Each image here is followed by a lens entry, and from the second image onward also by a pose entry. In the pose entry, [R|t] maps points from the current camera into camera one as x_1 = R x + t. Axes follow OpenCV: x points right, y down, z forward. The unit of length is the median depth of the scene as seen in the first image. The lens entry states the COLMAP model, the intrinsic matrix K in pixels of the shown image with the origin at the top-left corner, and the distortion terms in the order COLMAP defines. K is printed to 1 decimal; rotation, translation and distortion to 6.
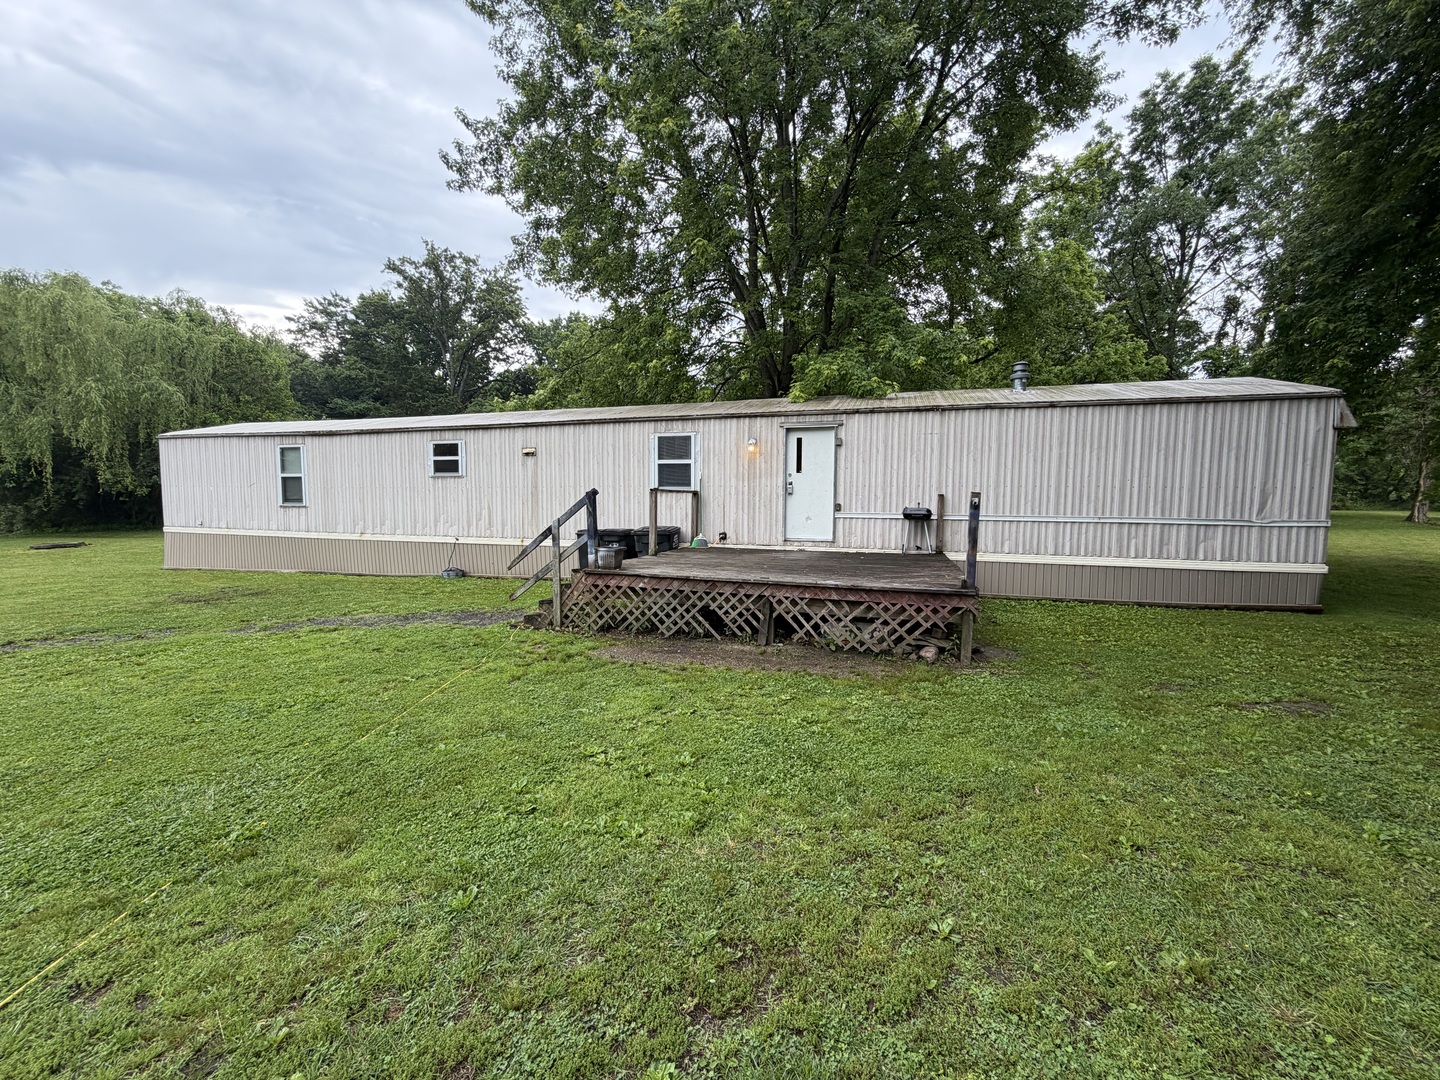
lens RADIAL K [[573.2, 0, 715.9], [0, 573.2, 540.7], [0, 0, 1]] dist [0.000919, -0.000032]
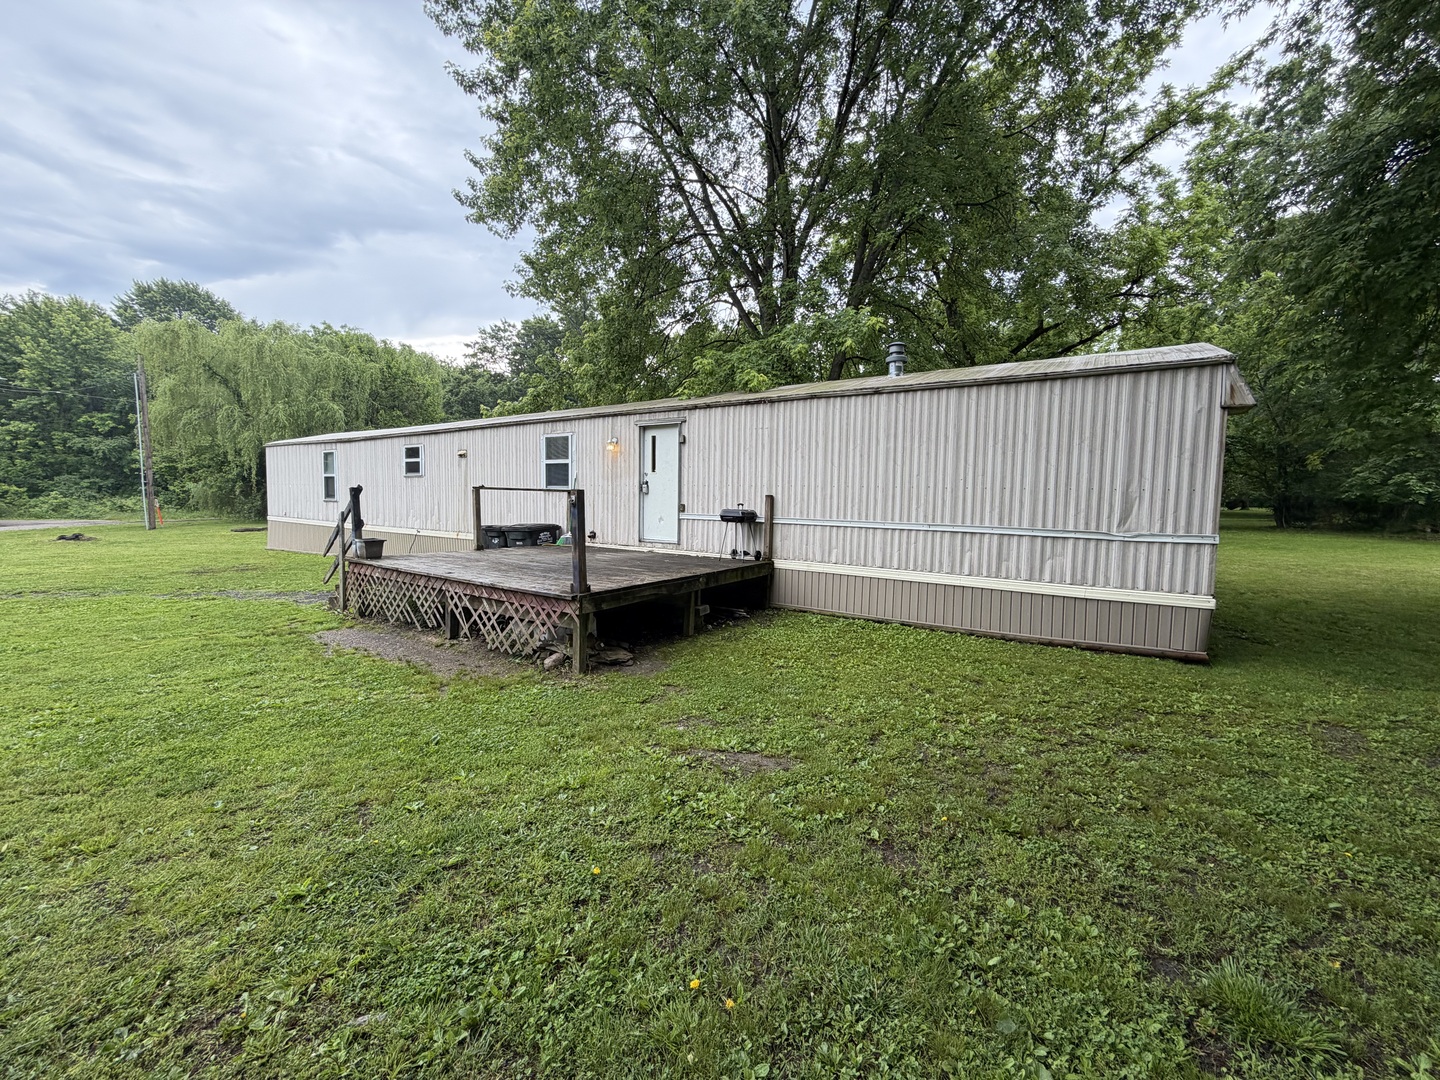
lens RADIAL K [[573.2, 0, 715.9], [0, 573.2, 540.7], [0, 0, 1]] dist [0.000919, -0.000032]
pose [[0.956139, 0.033475, -0.290993, 0.603141], [-0.034996, 0.999387, -0.000022, -0.006263], [0.290814, 0.010204, 0.956725, 0.115997]]
